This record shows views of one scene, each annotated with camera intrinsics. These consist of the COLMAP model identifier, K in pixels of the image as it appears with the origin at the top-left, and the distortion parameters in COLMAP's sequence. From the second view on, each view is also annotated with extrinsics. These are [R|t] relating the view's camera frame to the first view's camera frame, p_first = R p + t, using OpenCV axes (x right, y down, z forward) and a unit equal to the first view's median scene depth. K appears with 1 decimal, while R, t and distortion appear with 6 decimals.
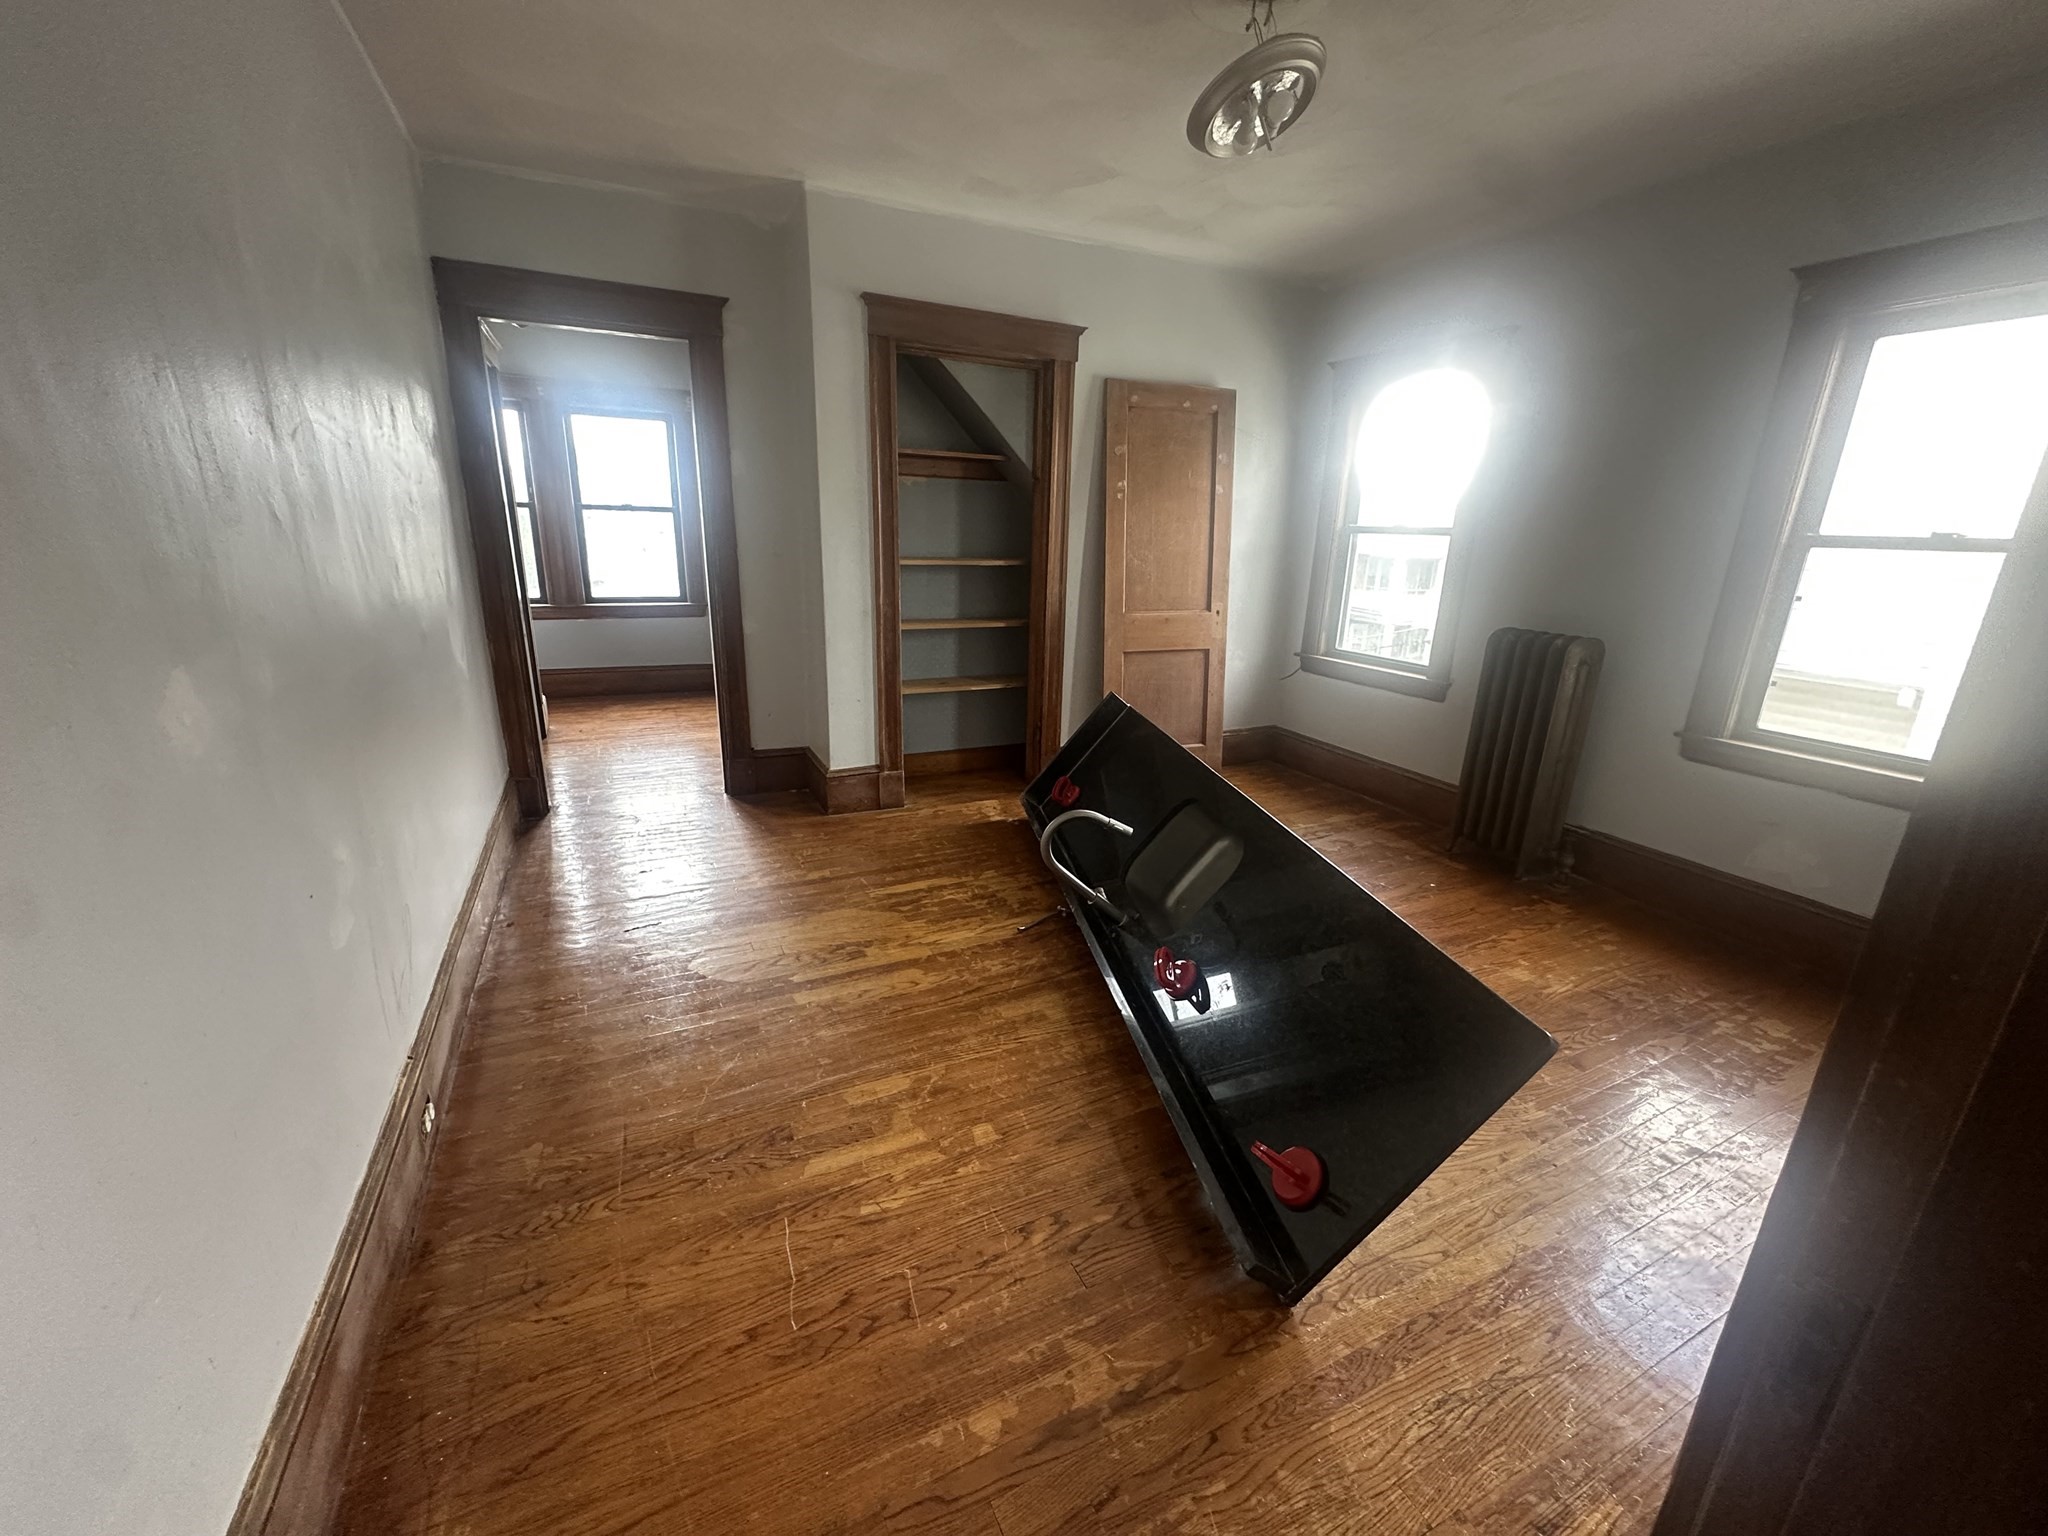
lens RADIAL K [[824.9, 0, 1020.0], [0, 824.9, 774.8], [0, 0, 1]] dist [0.001076, -0.000461]
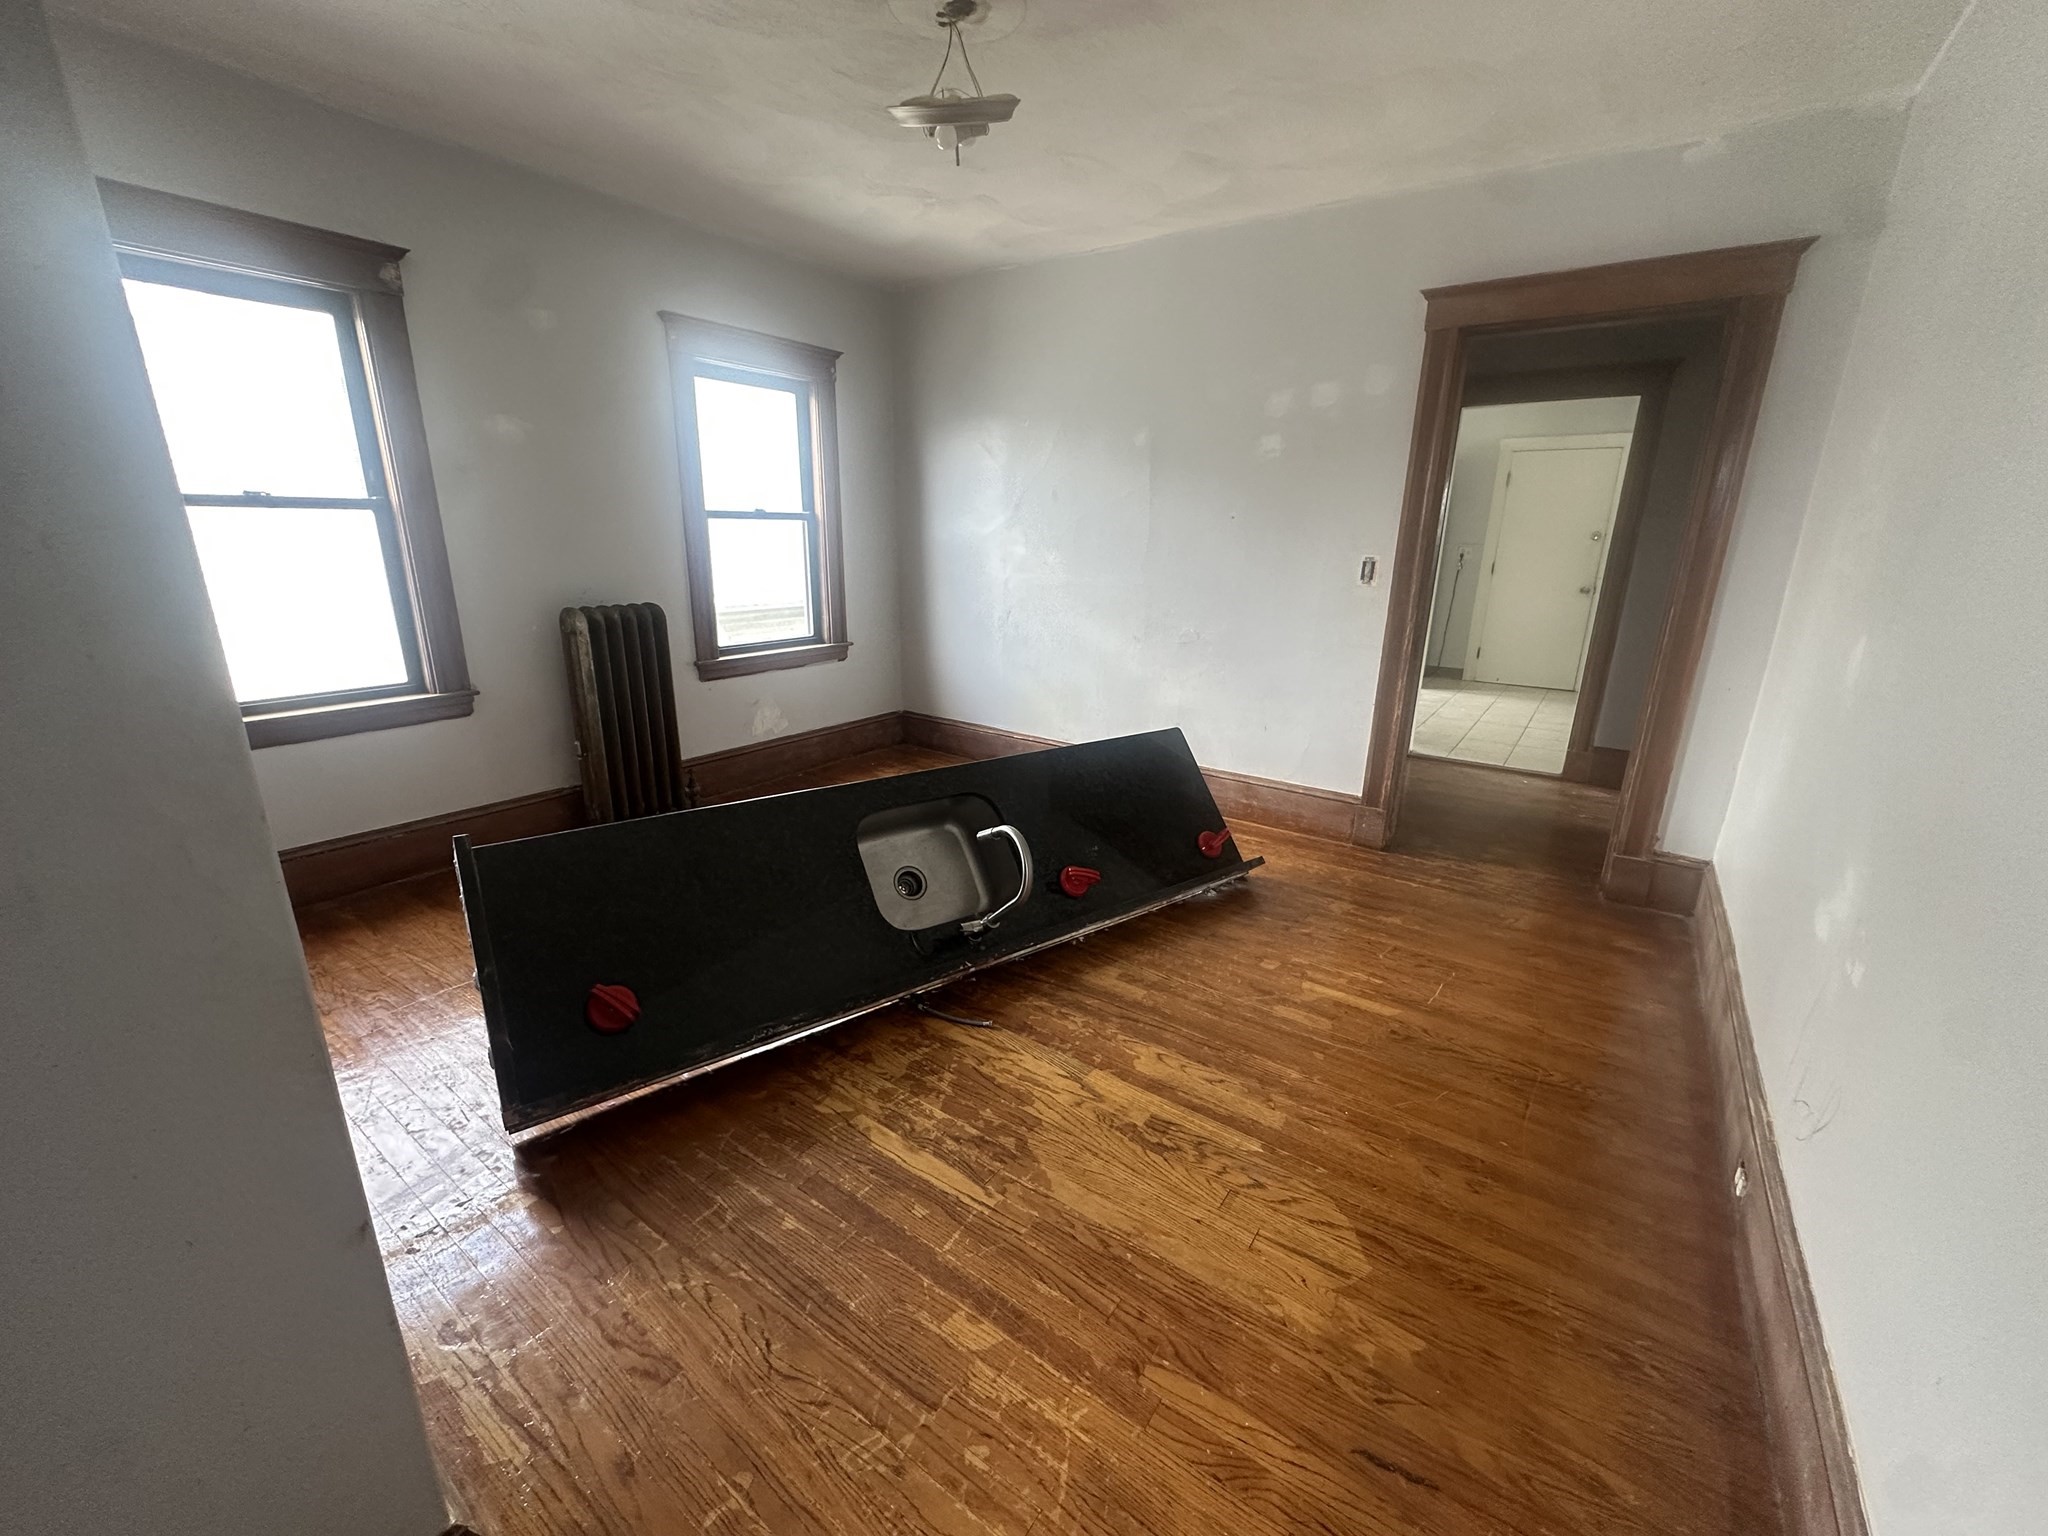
lens RADIAL K [[824.9, 0, 1023.1], [0, 824.9, 766.9], [0, 0, 1]] dist [0.001076, -0.000461]
pose [[-0.478029, -0.282635, 0.831628, -0.654197], [0.221882, 0.877248, 0.425680, -0.392996], [-0.849857, 0.388011, -0.356638, 1.234648]]
